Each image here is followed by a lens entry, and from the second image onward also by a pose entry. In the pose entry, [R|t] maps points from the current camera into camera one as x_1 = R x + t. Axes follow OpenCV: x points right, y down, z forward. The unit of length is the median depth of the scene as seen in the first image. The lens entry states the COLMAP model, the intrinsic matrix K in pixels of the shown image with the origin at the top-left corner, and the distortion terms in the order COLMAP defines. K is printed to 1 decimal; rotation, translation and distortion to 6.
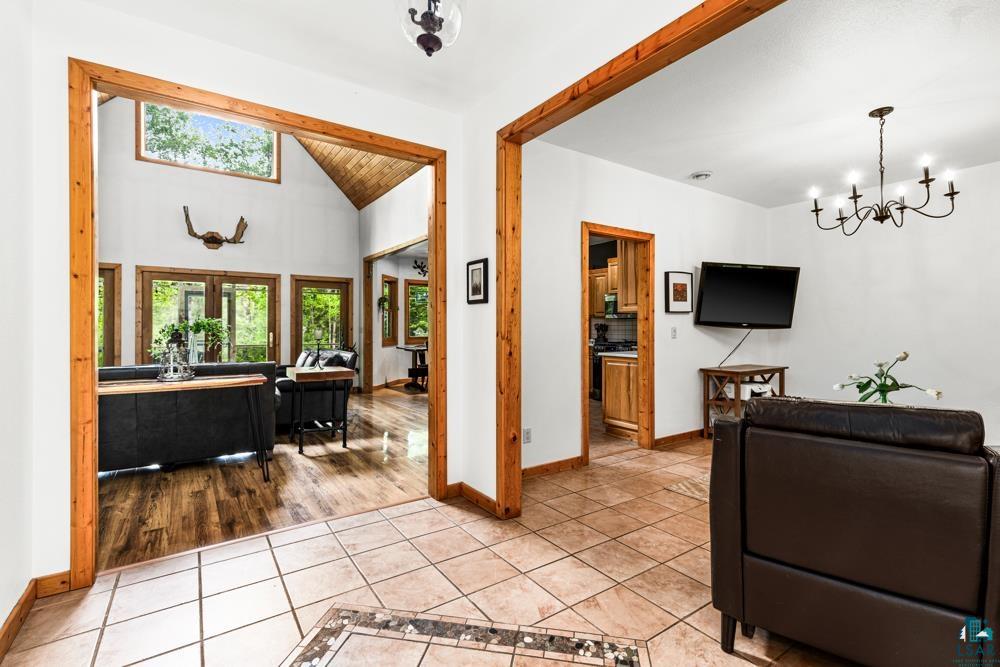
lens RADIAL K [[452.6, 0, 497.3], [0, 452.6, 324.9], [0, 0, 1]] dist [0.004939, 0.000250]
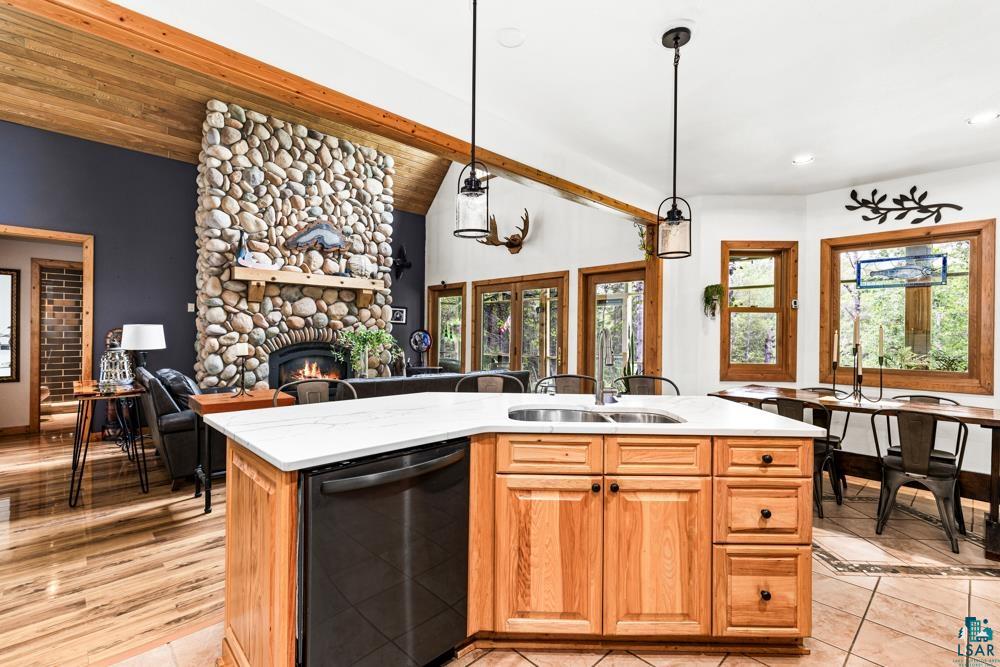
lens RADIAL K [[452.6, 0, 503.3], [0, 452.6, 335.9], [0, 0, 1]] dist [0.004939, 0.000250]
pose [[0.165875, 0.005045, -0.986134, 0.265736], [-0.005128, 0.999978, 0.004253, -0.004917], [0.986133, 0.004352, 0.165897, 0.819433]]
